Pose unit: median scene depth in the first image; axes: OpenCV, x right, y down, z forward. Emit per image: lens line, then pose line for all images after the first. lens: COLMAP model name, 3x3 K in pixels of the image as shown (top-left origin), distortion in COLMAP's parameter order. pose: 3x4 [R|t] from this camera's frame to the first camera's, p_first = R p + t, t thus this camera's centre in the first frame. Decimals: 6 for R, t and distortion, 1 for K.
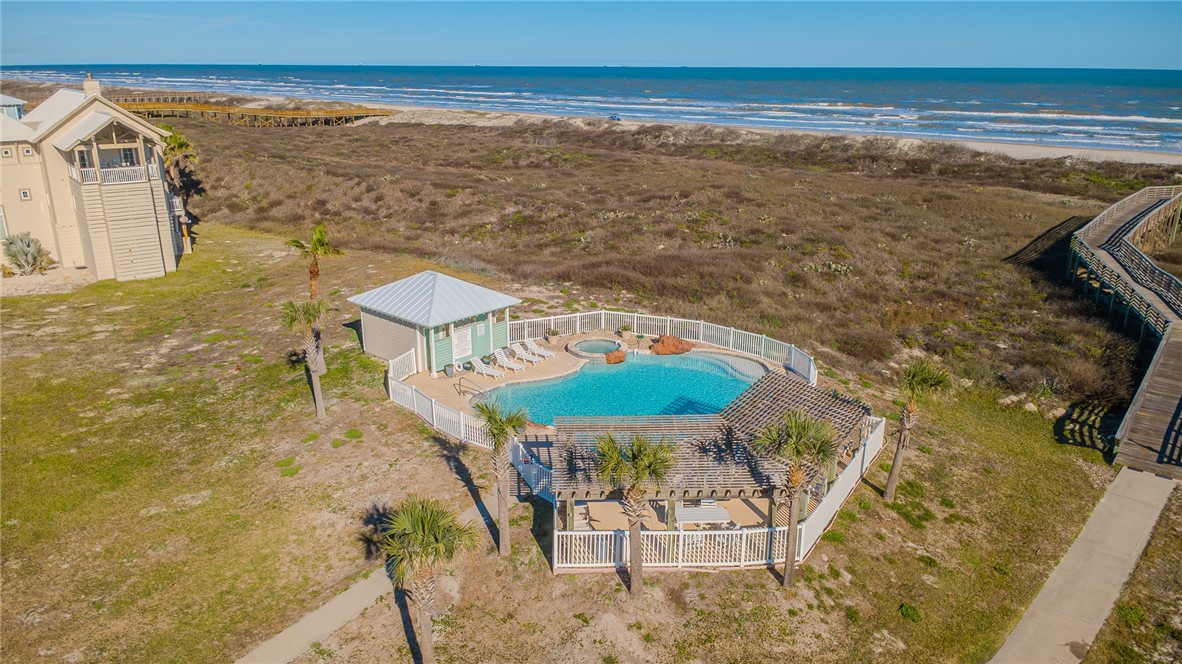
lens RADIAL K [[828.5, 0, 591.0], [0, 828.5, 332.0], [0, 0, 1]] dist [0.016960, -0.022064]
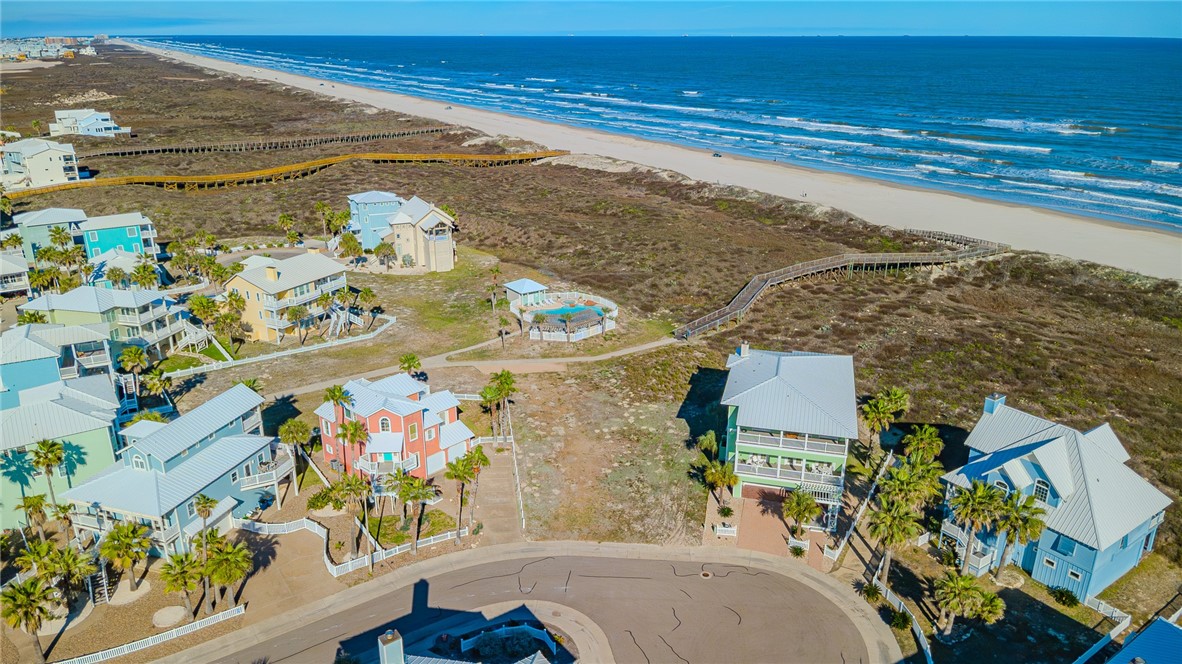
lens RADIAL K [[828.5, 0, 591.0], [0, 828.5, 332.0], [0, 0, 1]] dist [0.016960, -0.022064]
pose [[0.971731, 0.077366, -0.223056, 0.523782], [-0.069846, 0.996697, 0.041423, -0.004978], [0.225524, -0.024673, 0.973925, -1.424604]]
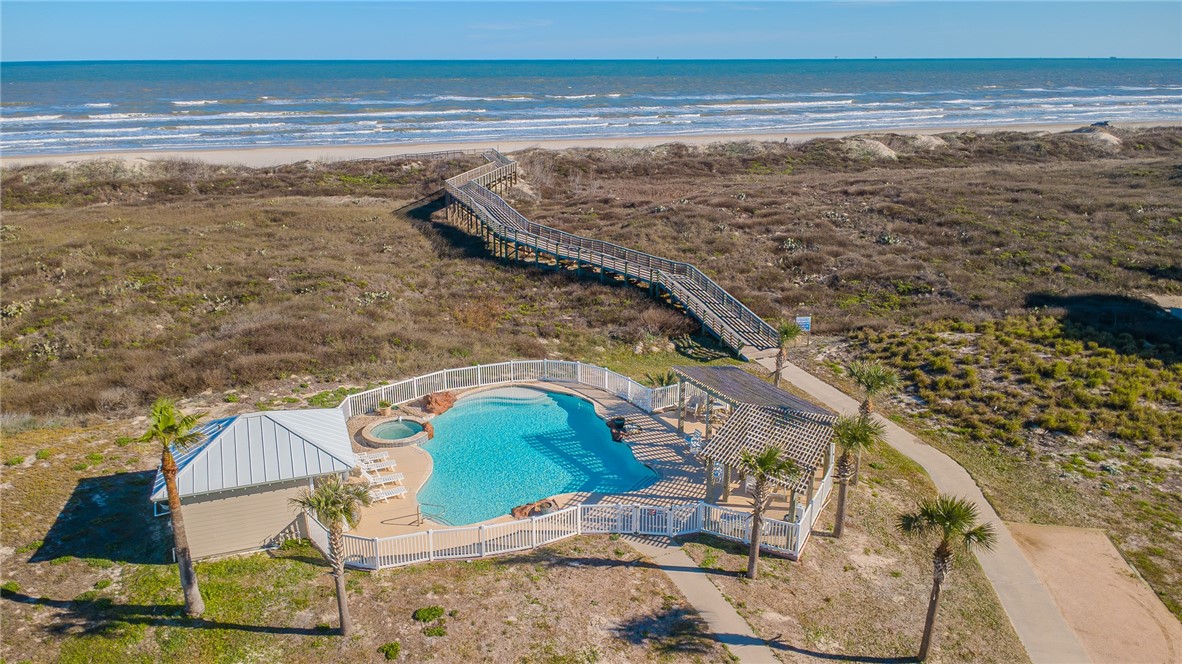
lens RADIAL K [[828.5, 0, 591.0], [0, 828.5, 332.0], [0, 0, 1]] dist [0.016960, -0.022064]
pose [[0.477868, -0.275763, 0.834024, -0.347484], [0.270722, 0.949466, 0.158818, -0.095915], [-0.835674, 0.149895, 0.528375, 0.170173]]
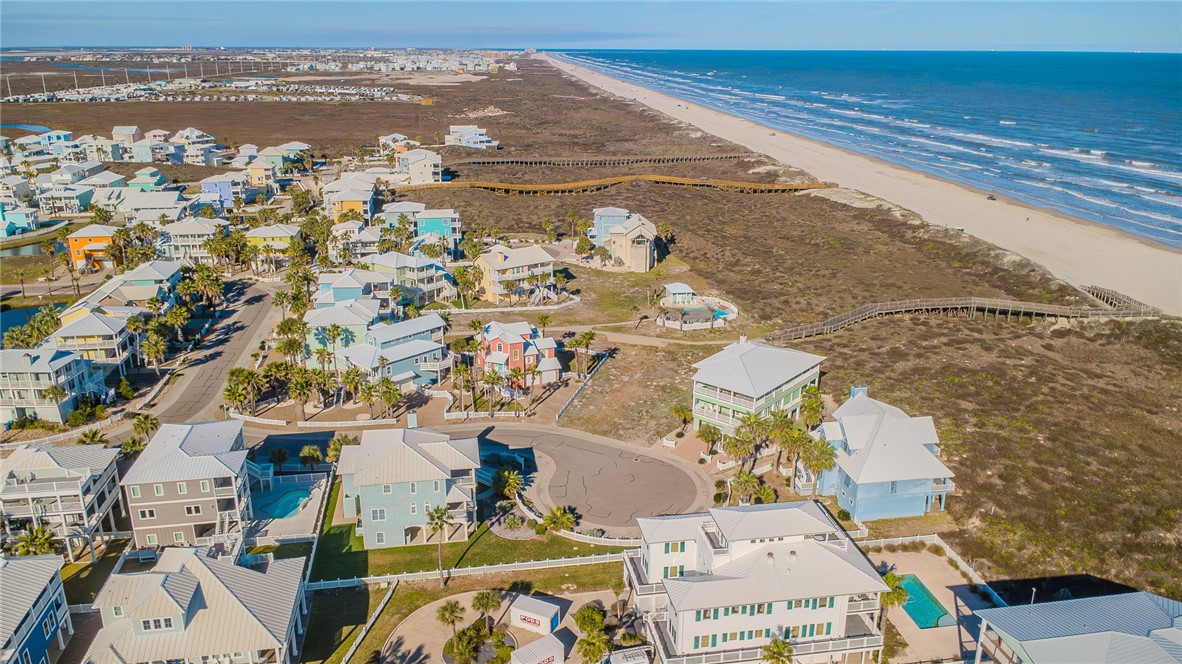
lens RADIAL K [[849.9, 0, 591.0], [0, 849.9, 332.0], [0, 0, 1]] dist [0.025762, -0.032119]
pose [[0.777123, 0.201251, -0.596303, 1.369165], [-0.196077, 0.977758, 0.074458, -0.033493], [0.598025, 0.059058, 0.799299, -1.844428]]
